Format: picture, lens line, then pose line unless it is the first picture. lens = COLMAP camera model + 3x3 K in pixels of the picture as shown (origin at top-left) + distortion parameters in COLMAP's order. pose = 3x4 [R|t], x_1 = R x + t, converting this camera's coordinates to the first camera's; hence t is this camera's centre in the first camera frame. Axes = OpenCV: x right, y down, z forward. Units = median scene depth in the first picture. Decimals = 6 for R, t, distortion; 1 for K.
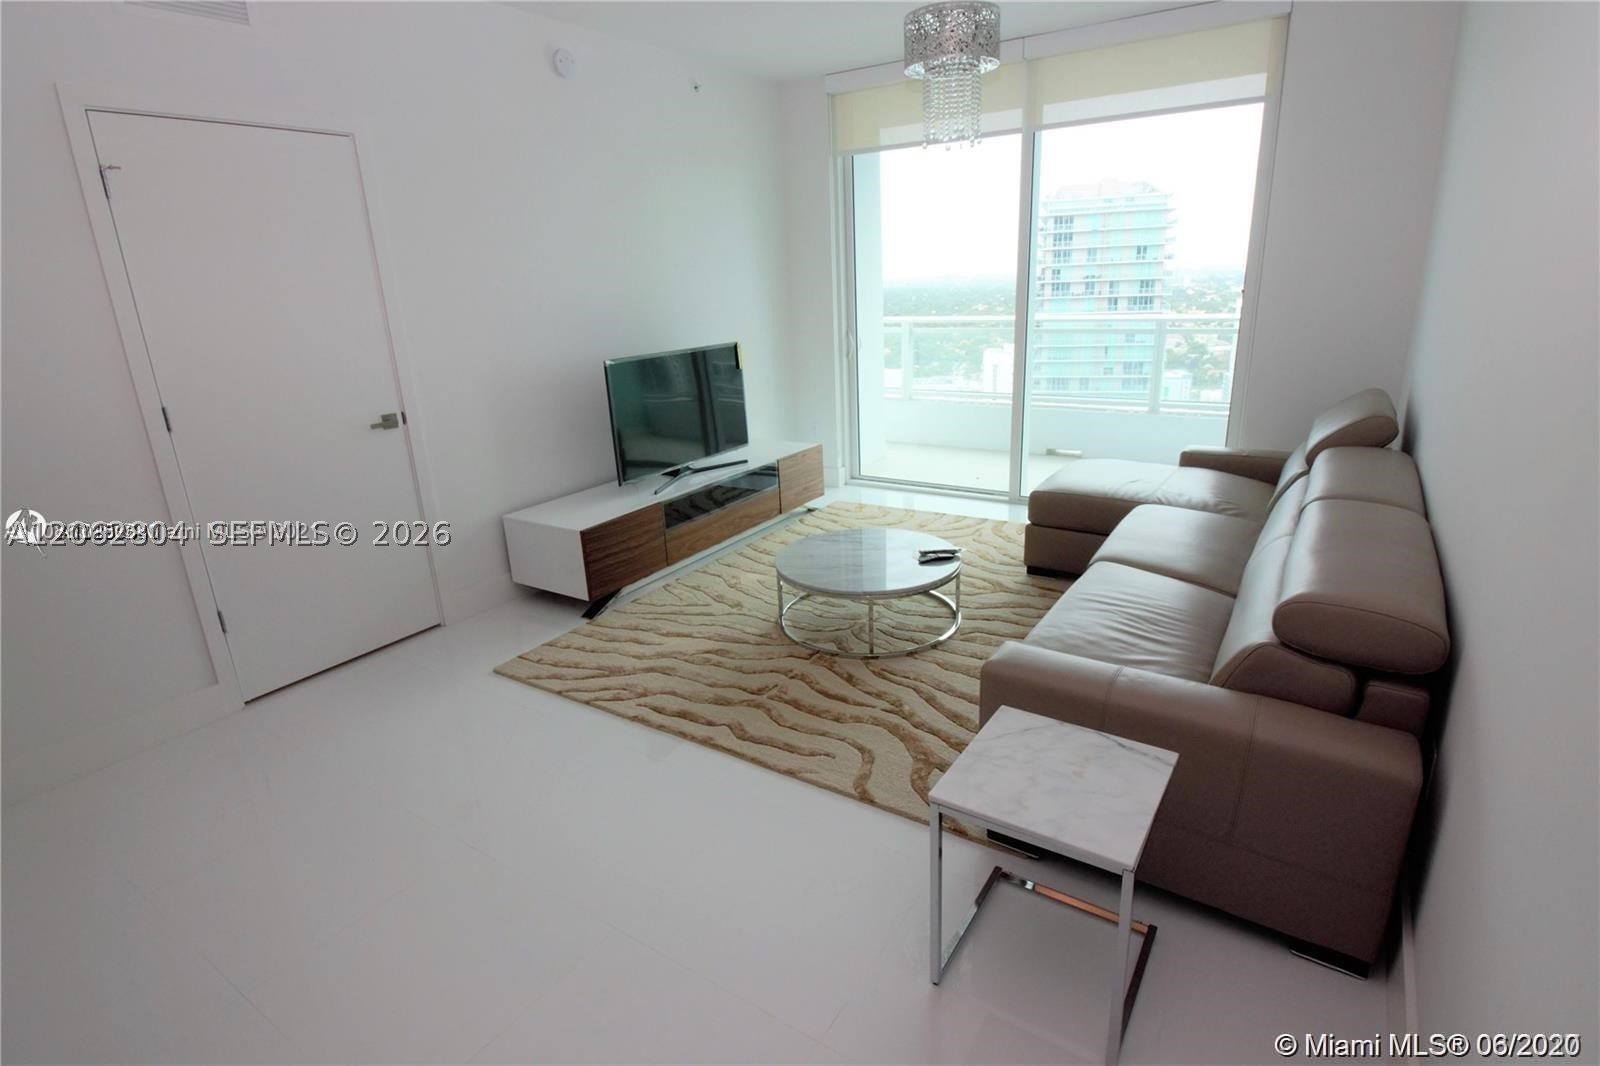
lens RADIAL K [[794.8, 0, 811.4], [0, 794.8, 523.7], [0, 0, 1]] dist [0.002976, -0.015801]
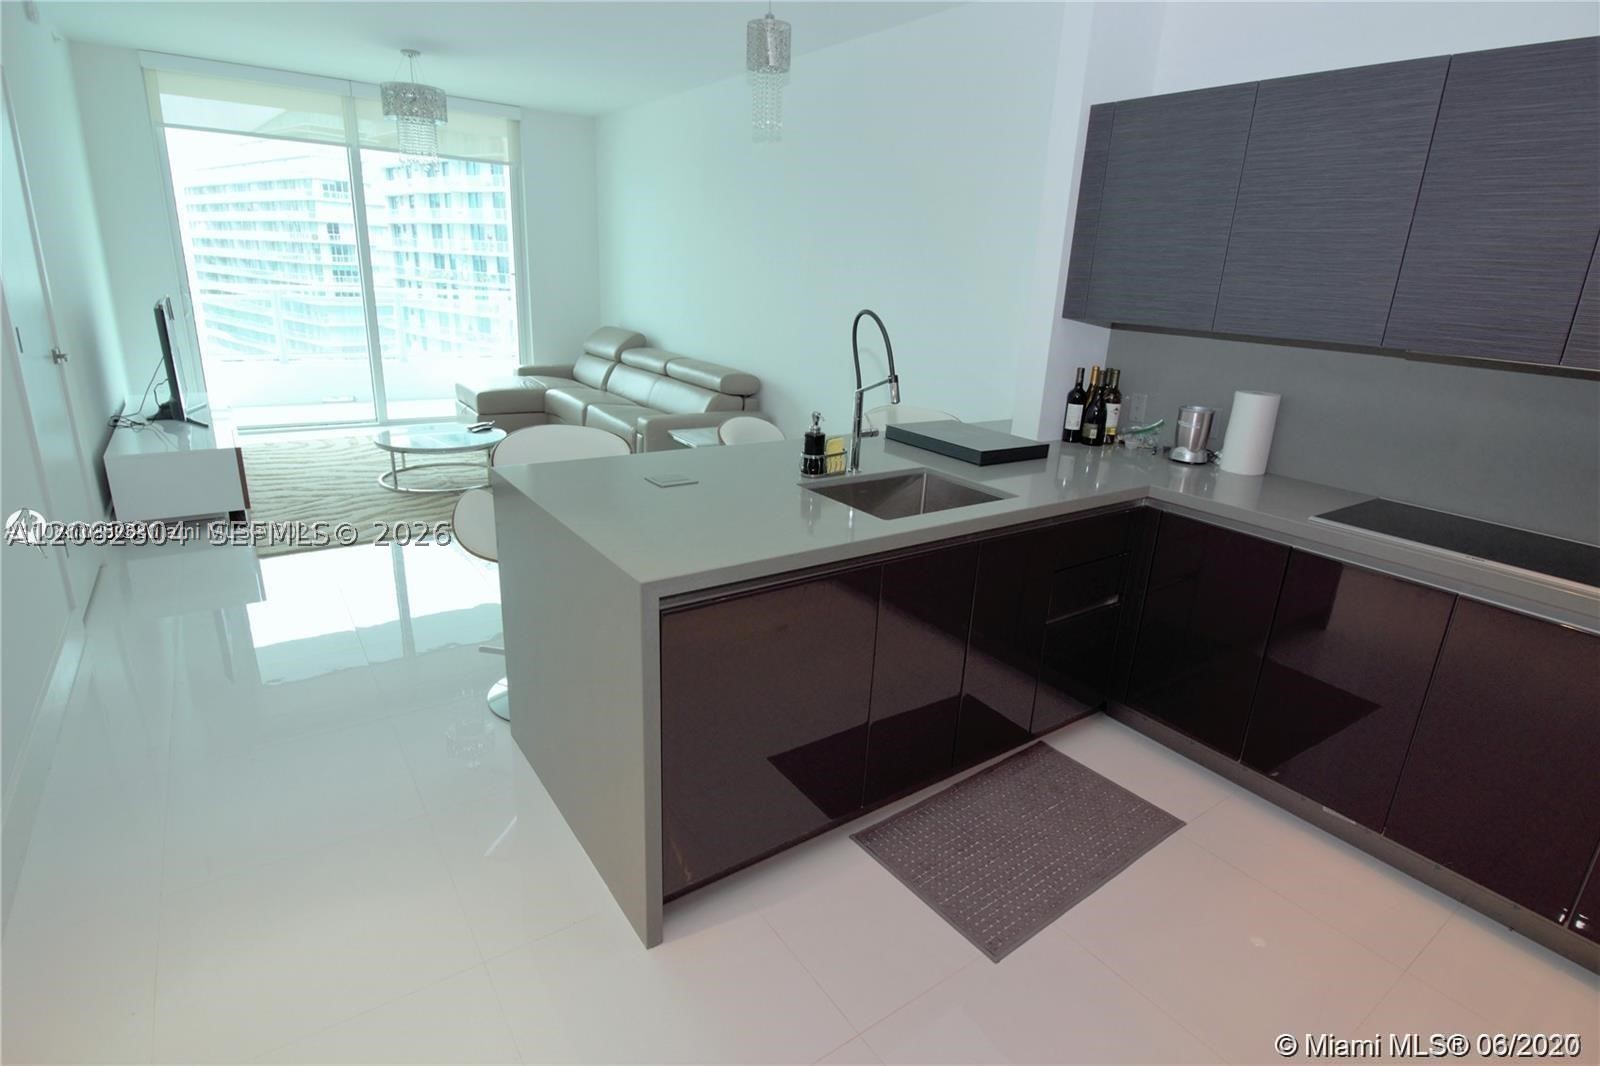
lens RADIAL K [[788.1, 0, 814.4], [0, 788.1, 528.7], [0, 0, 1]] dist [0.001516, -0.016483]
pose [[0.353283, -0.228536, 0.907173, -0.934805], [0.212508, 0.963957, 0.160083, 0.105966], [-0.911060, 0.136227, 0.389116, -0.183791]]
